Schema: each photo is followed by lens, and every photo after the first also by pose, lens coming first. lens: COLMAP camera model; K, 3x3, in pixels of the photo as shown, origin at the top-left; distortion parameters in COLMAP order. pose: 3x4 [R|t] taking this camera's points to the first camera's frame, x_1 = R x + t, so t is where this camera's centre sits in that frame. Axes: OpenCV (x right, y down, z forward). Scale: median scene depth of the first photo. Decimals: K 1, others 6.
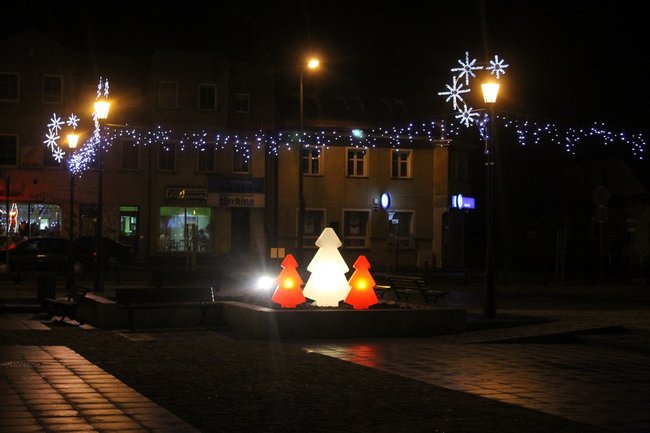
lens RADIAL K [[1106.3, 0, 325.0], [0, 1106.3, 216.5], [0, 0, 1]] dist [-0.004972, -0.004342]
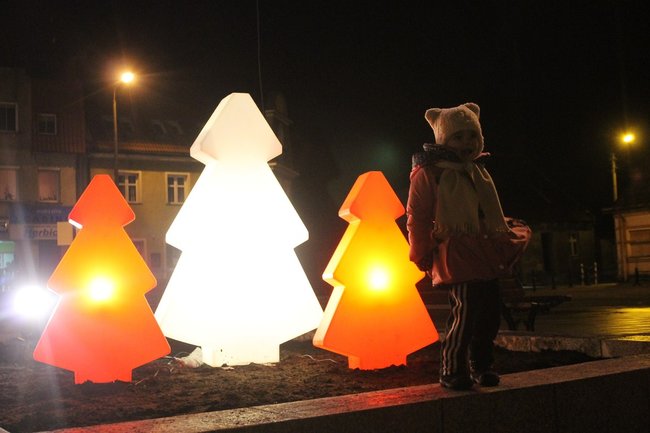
lens RADIAL K [[879.3, 0, 325.0], [0, 879.3, 216.5], [0, 0, 1]] dist [-0.074348, 0.024752]
pose [[0.976549, -0.035174, 0.212402, -0.008434], [0.046982, 0.997603, -0.050802, 0.019737], [-0.210106, 0.059590, 0.975861, 0.273702]]
